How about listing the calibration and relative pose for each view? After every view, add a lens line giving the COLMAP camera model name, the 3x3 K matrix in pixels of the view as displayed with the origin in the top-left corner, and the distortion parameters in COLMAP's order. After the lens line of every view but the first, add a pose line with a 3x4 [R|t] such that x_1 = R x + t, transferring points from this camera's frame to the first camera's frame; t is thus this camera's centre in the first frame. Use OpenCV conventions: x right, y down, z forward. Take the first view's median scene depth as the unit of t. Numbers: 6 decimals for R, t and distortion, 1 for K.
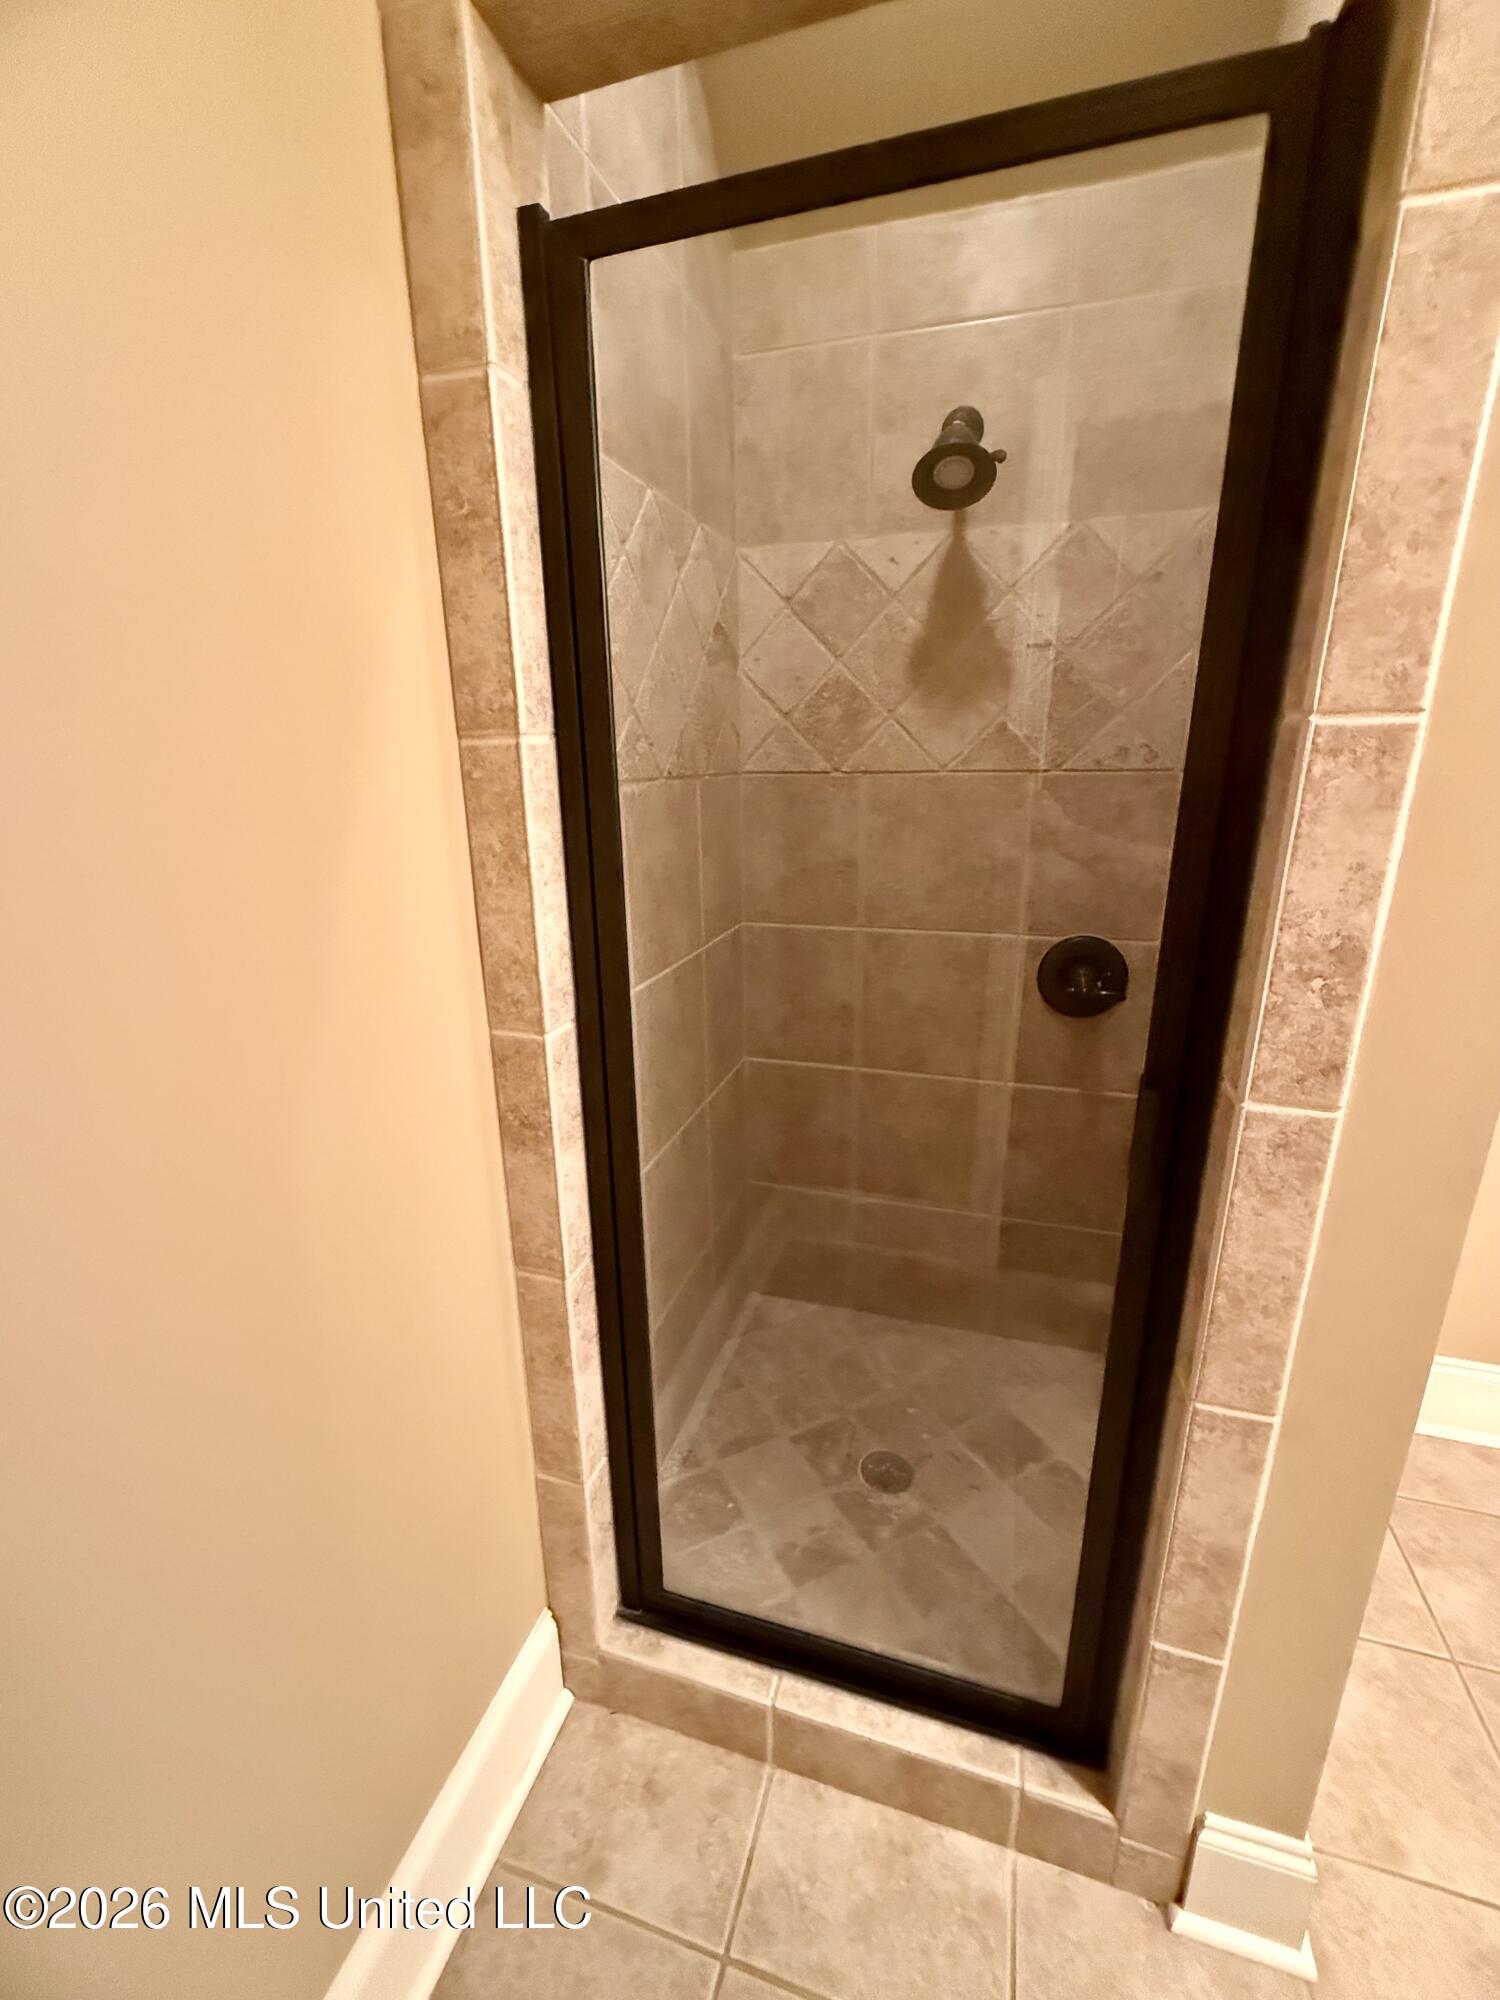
lens RADIAL K [[812.0, 0, 738.6], [0, 812.0, 1011.3], [0, 0, 1]] dist [0.000773, -0.000581]
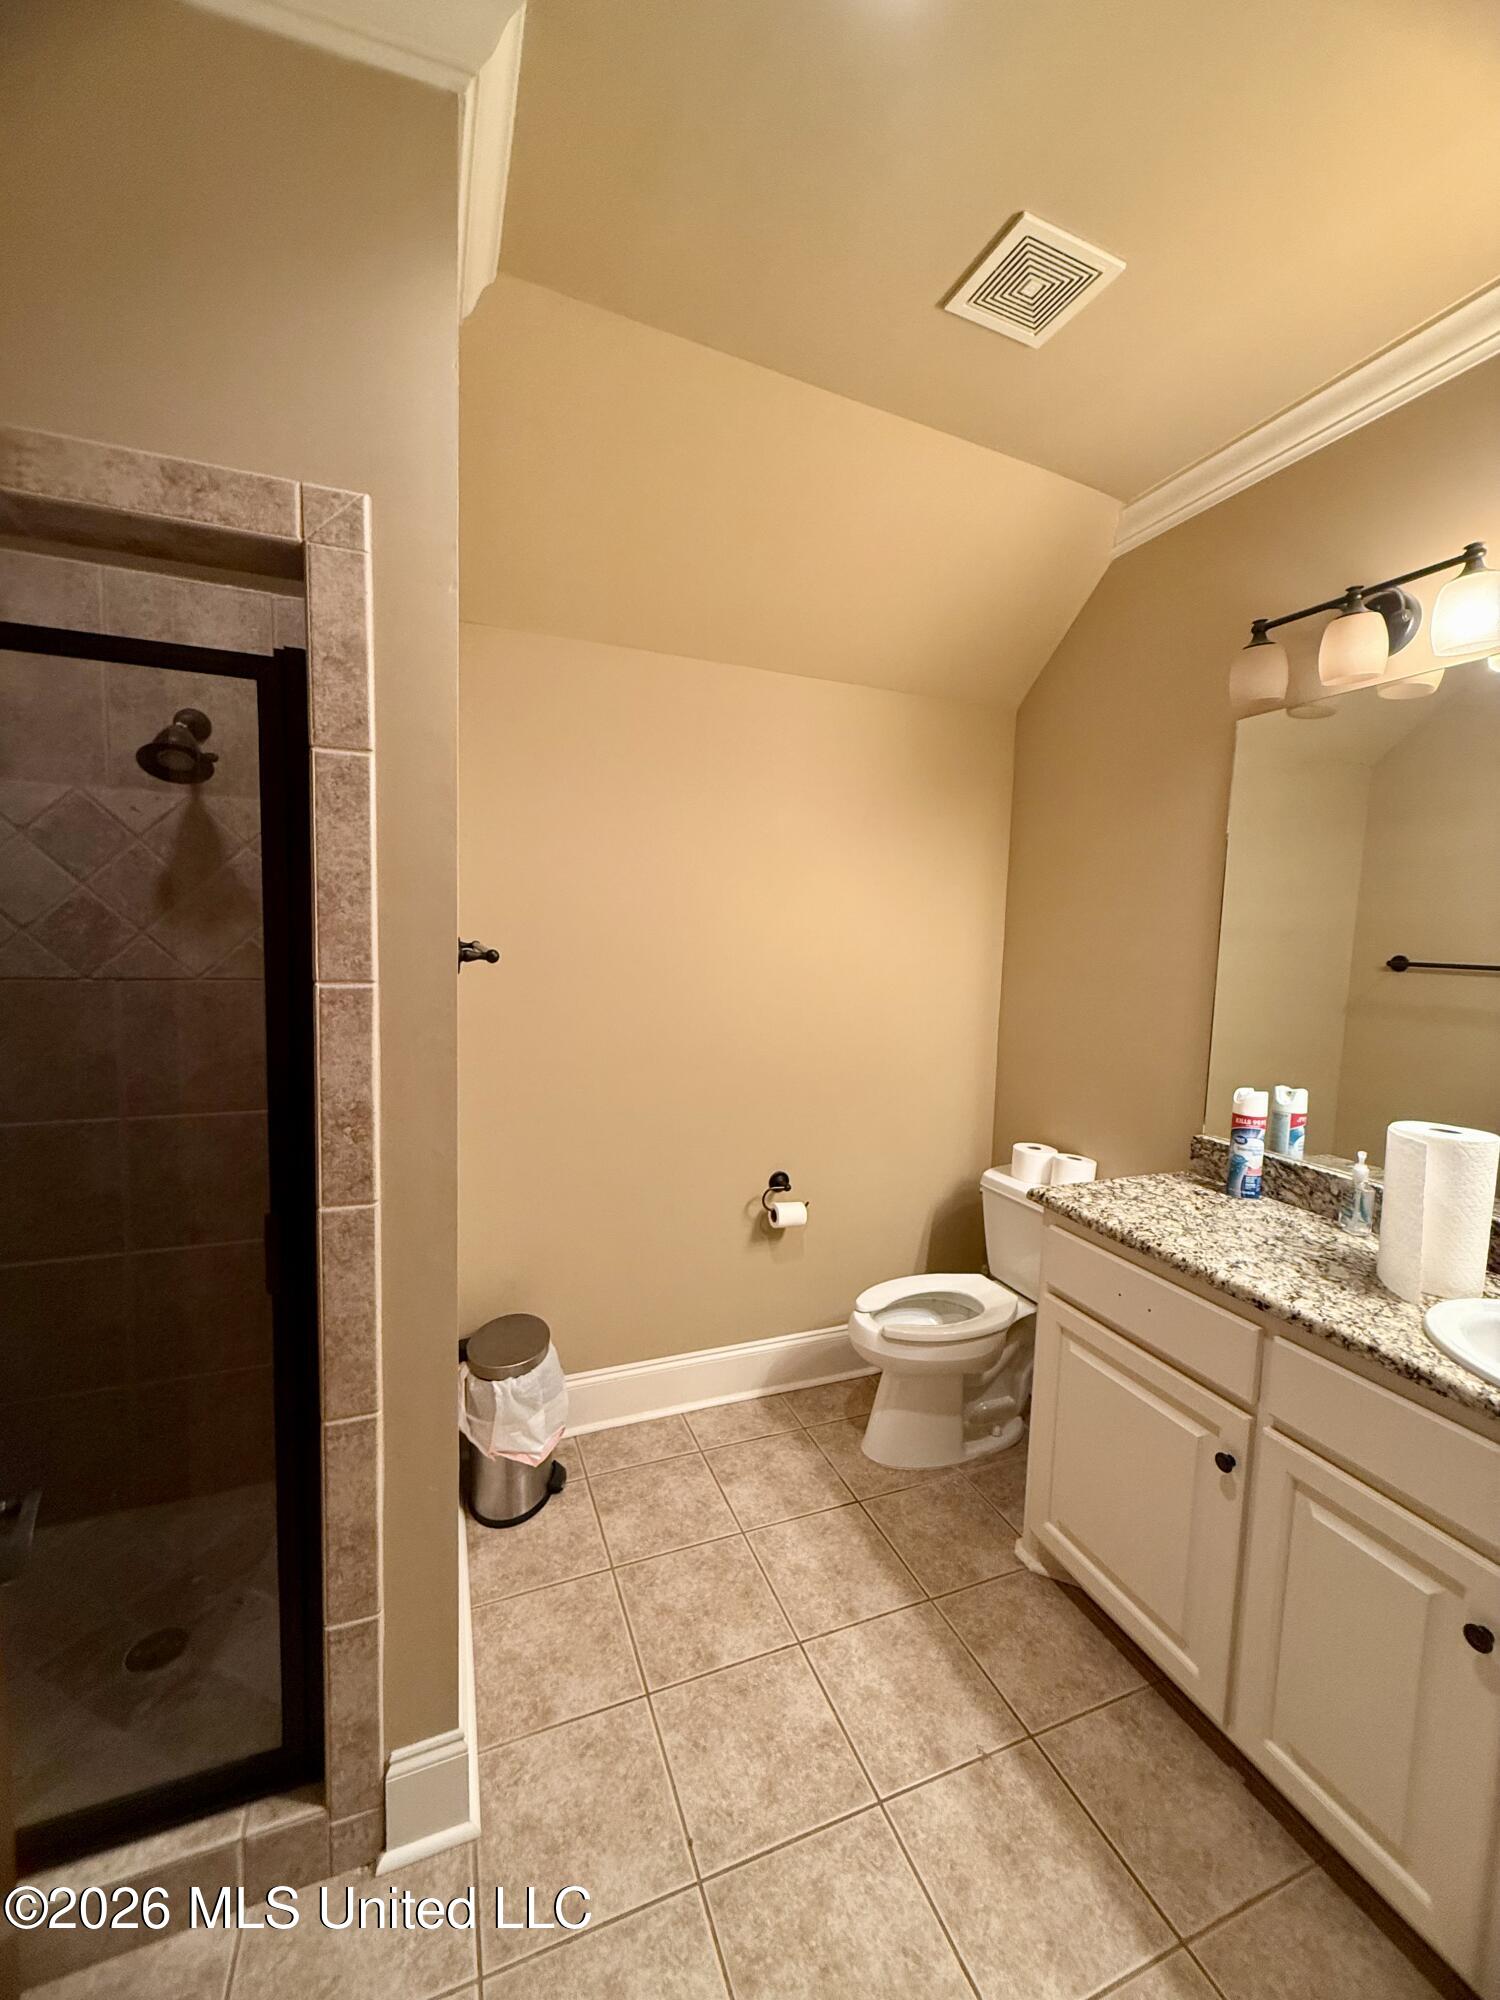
lens RADIAL K [[812.0, 0, 762.3], [0, 812.0, 998.0], [0, 0, 1]] dist [0.000773, -0.000581]
pose [[0.771060, -0.019437, 0.636466, 0.221636], [0.152542, 0.976068, -0.154992, 0.069970], [-0.618221, 0.216596, 0.755572, -0.677423]]
